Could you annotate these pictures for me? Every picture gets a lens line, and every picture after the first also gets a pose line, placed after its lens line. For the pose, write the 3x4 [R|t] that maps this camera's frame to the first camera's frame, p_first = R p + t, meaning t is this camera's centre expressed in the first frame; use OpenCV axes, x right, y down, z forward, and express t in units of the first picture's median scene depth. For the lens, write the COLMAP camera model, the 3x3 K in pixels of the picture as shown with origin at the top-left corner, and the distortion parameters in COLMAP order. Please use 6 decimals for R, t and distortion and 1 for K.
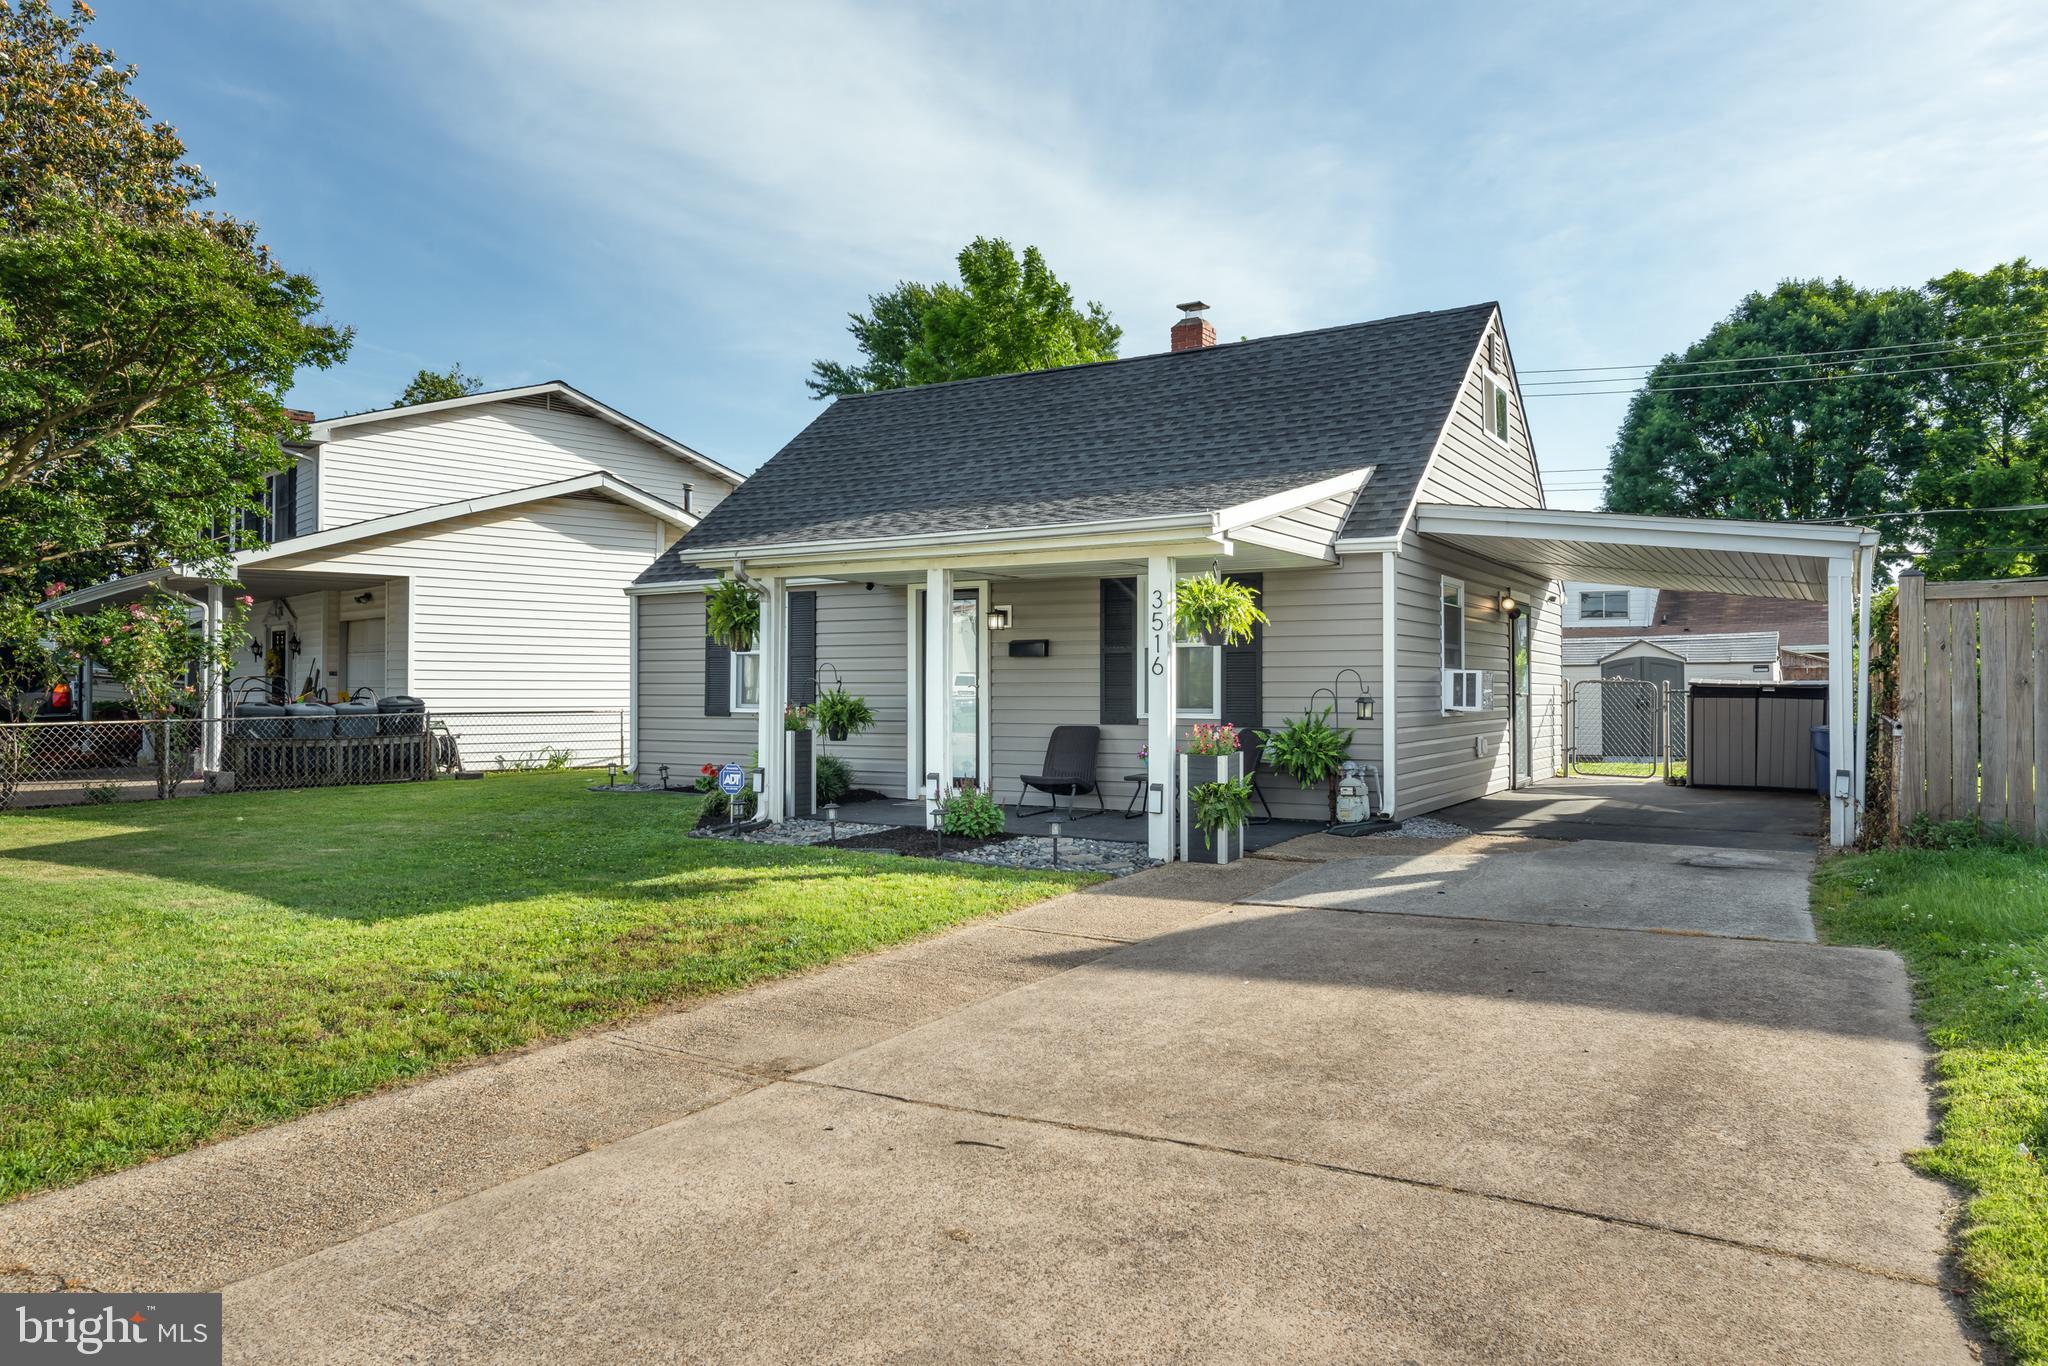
lens RADIAL K [[1336.5, 0, 1029.1], [0, 1336.5, 680.4], [0, 0, 1]] dist [-0.003207, -0.000327]
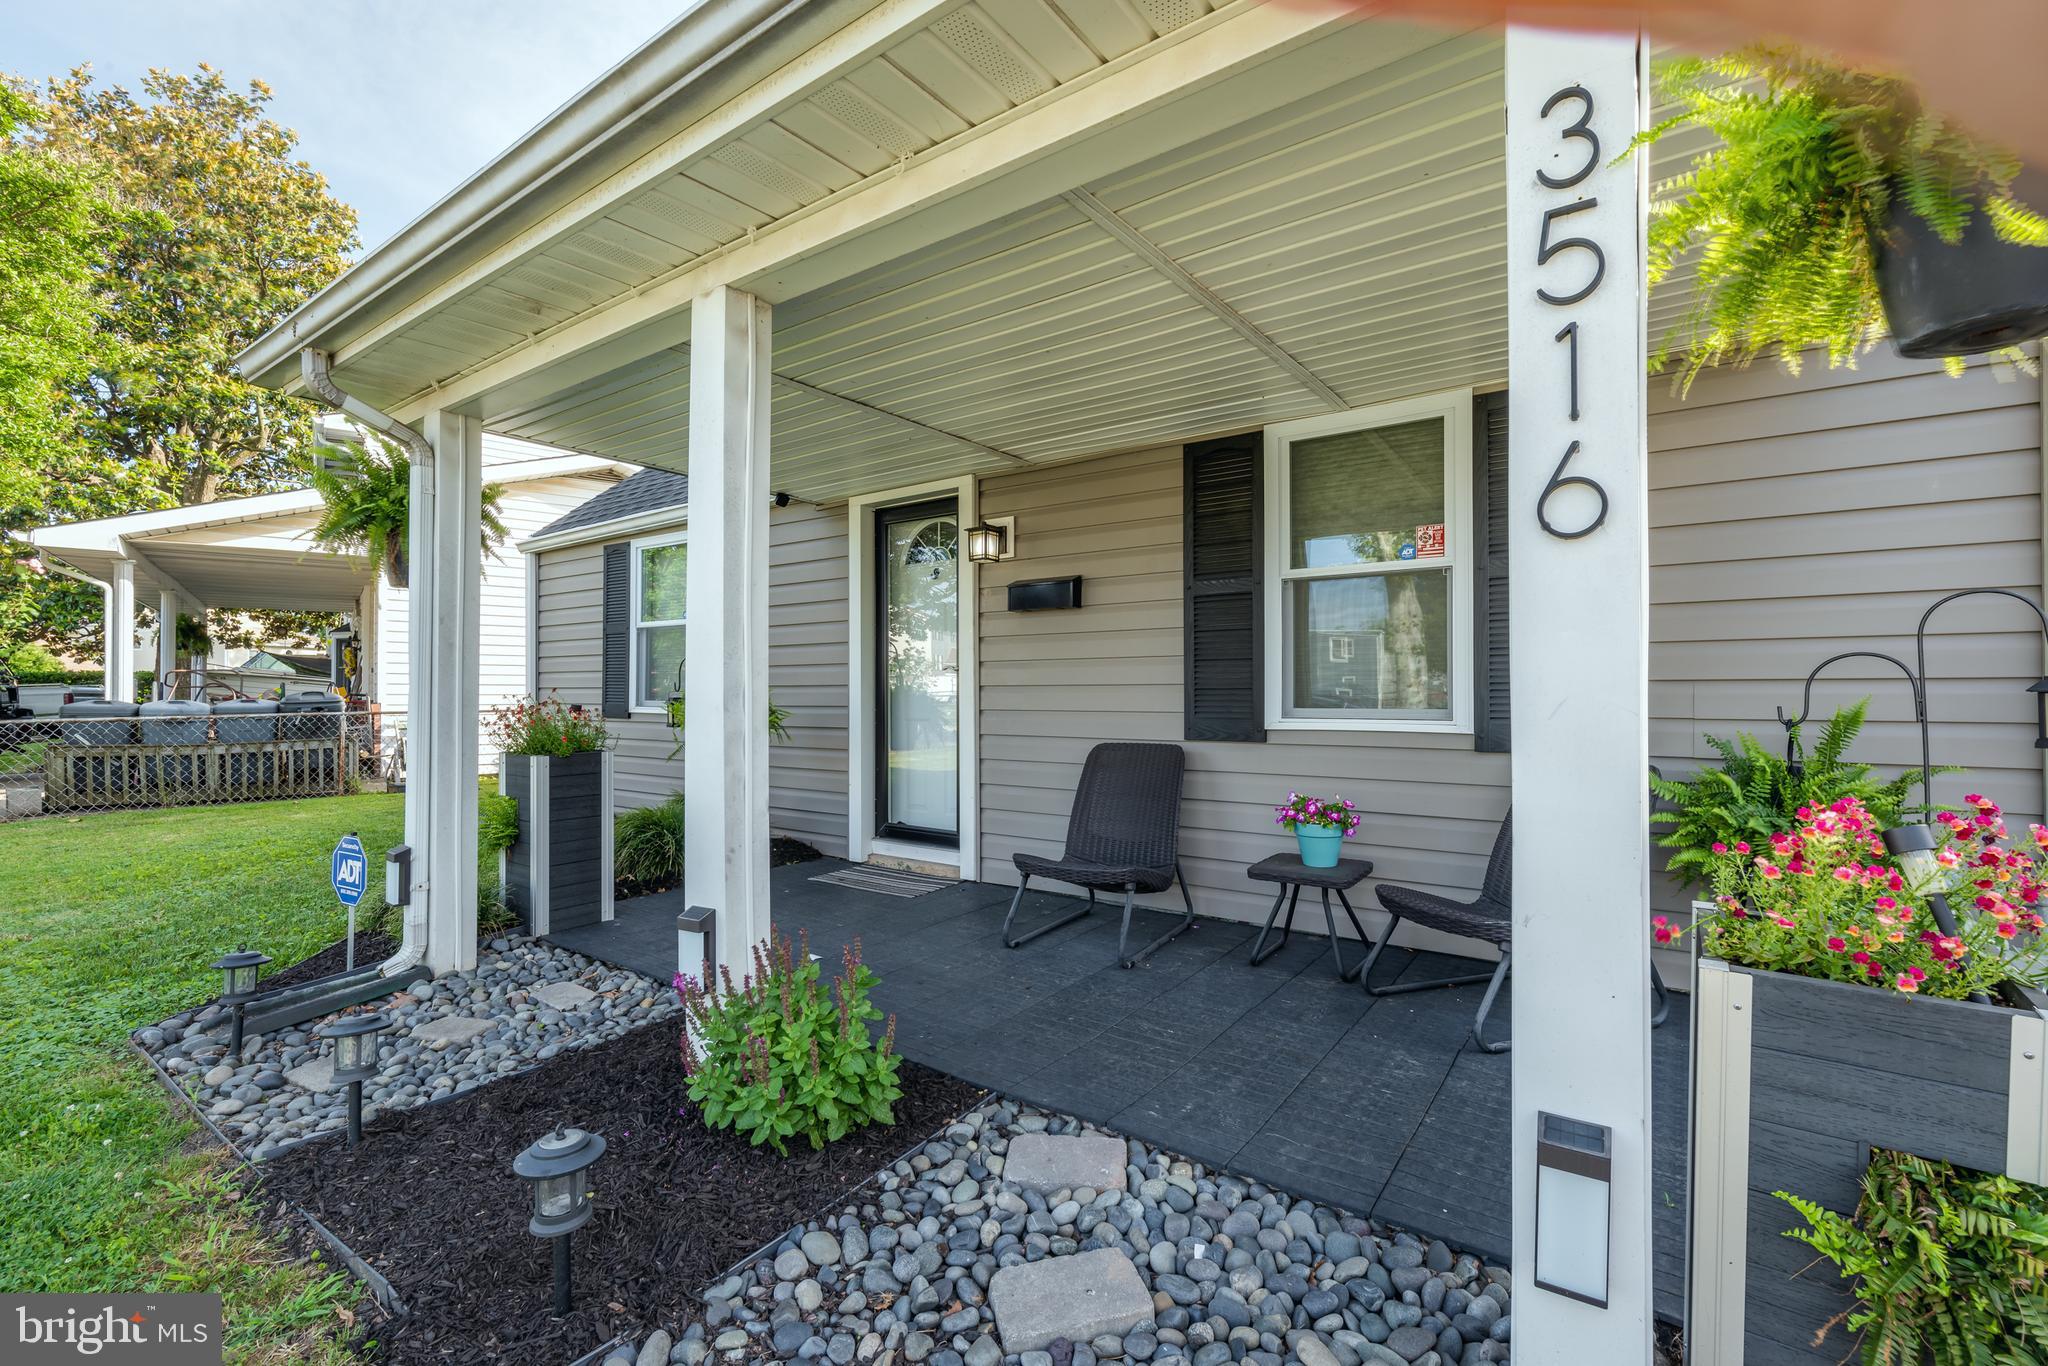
lens RADIAL K [[884.1, 0, 1046.1], [0, 884.1, 690.2], [0, 0, 1]] dist [-0.004812, -0.000119]
pose [[0.997948, -0.001588, -0.064012, 0.022682], [0.001939, 0.999983, 0.005417, 0.012132], [0.064002, -0.005530, 0.997934, 0.648237]]
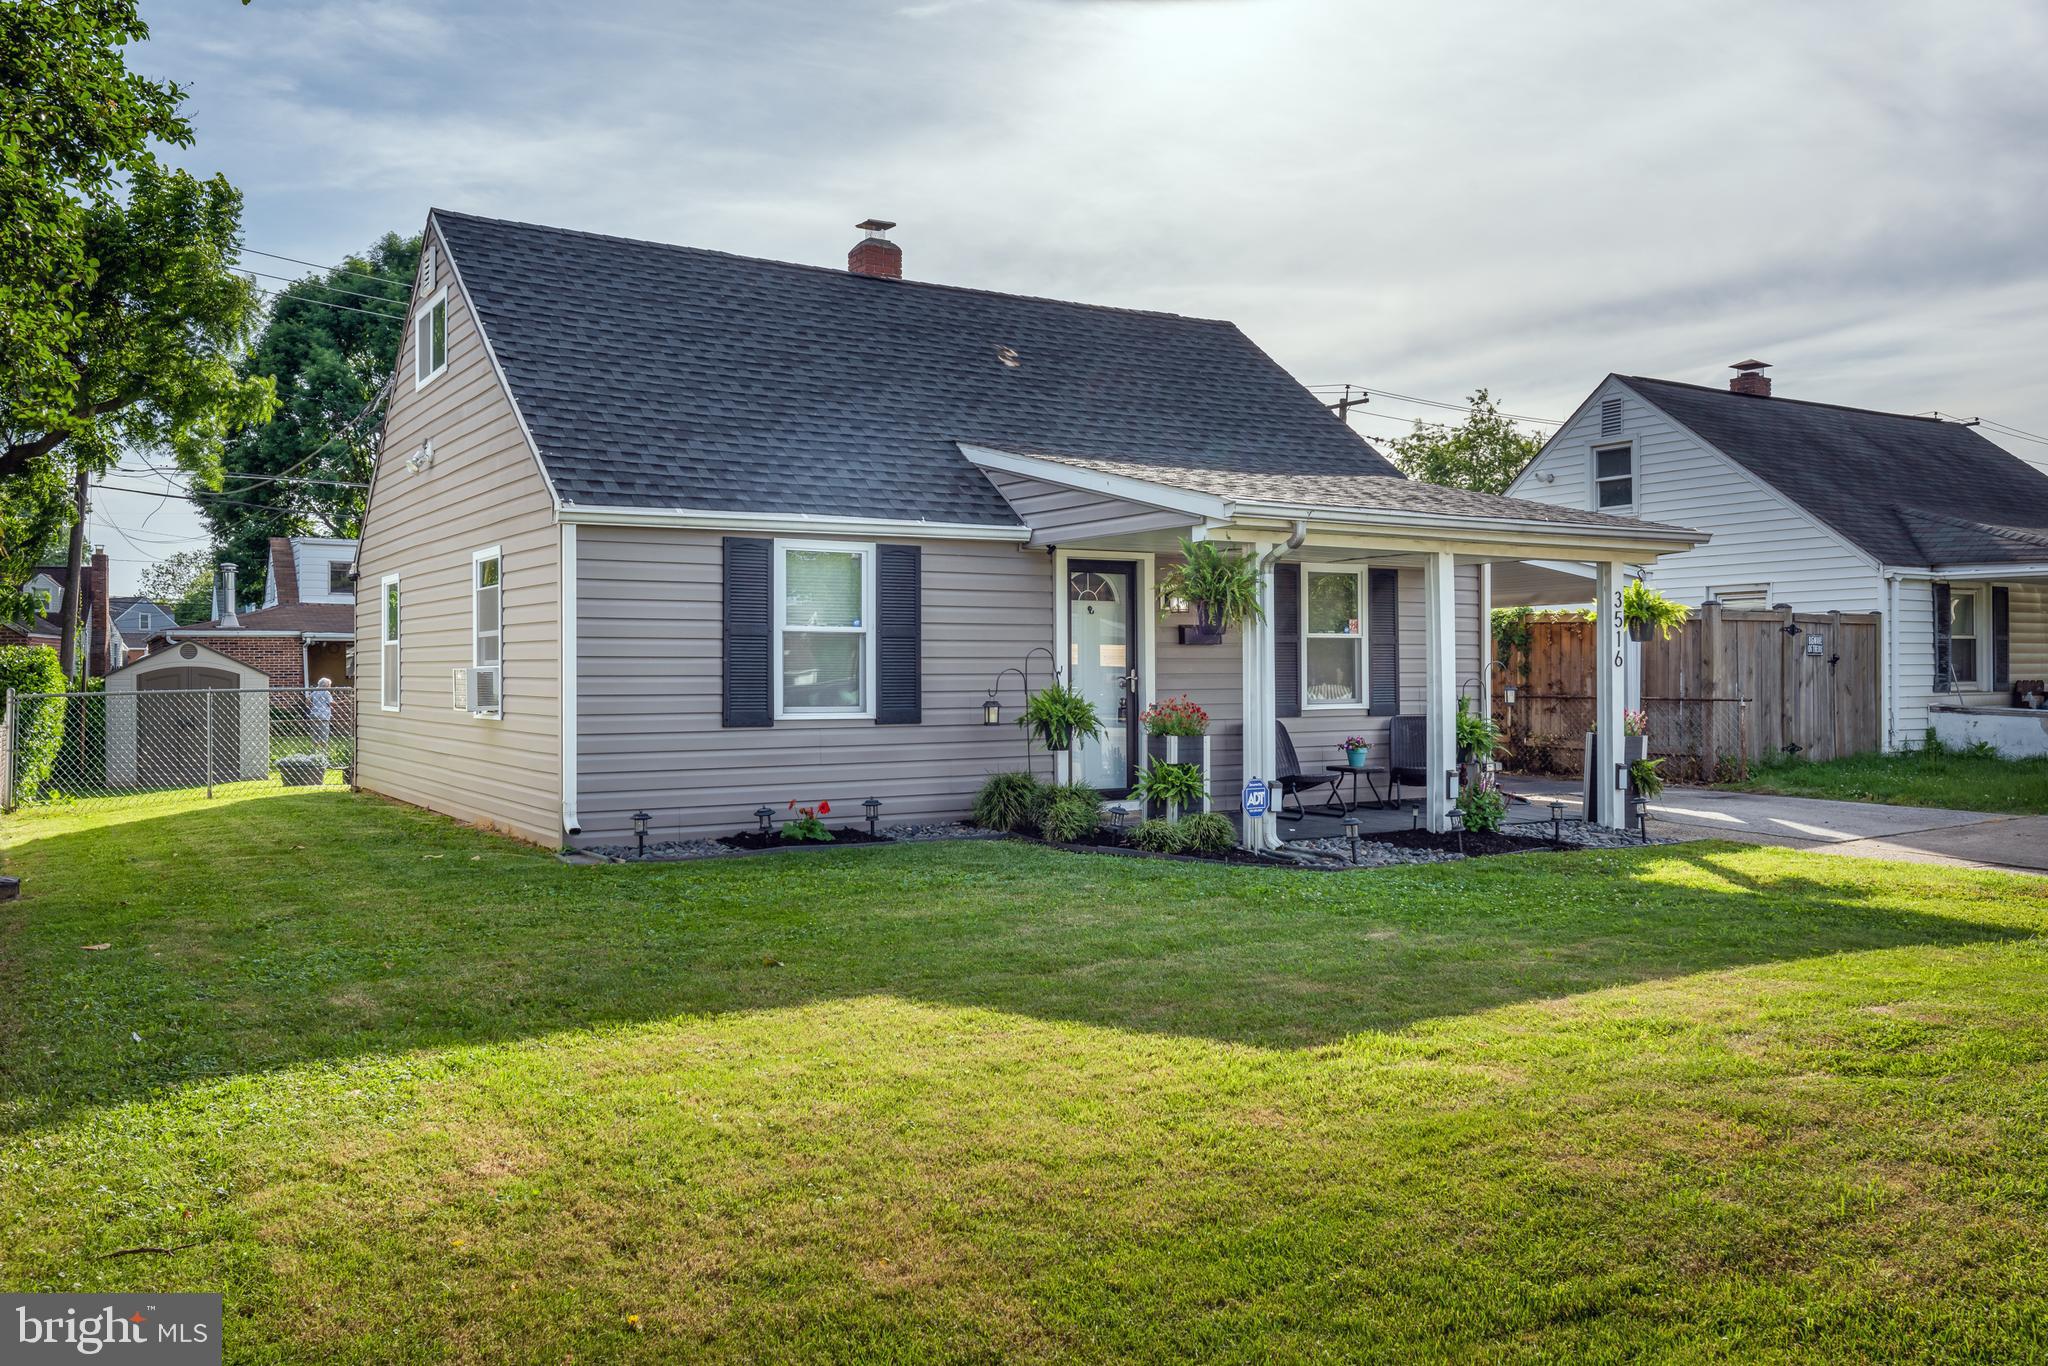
lens RADIAL K [[1646.5, 0, 1024.9], [0, 1646.5, 682.3], [0, 0, 1]] dist [-0.007359, -0.000437]
pose [[0.441175, -0.004704, 0.897409, -1.028487], [0.001793, 0.999989, 0.004360, 0.002556], [-0.897420, -0.000315, 0.441178, 0.620918]]
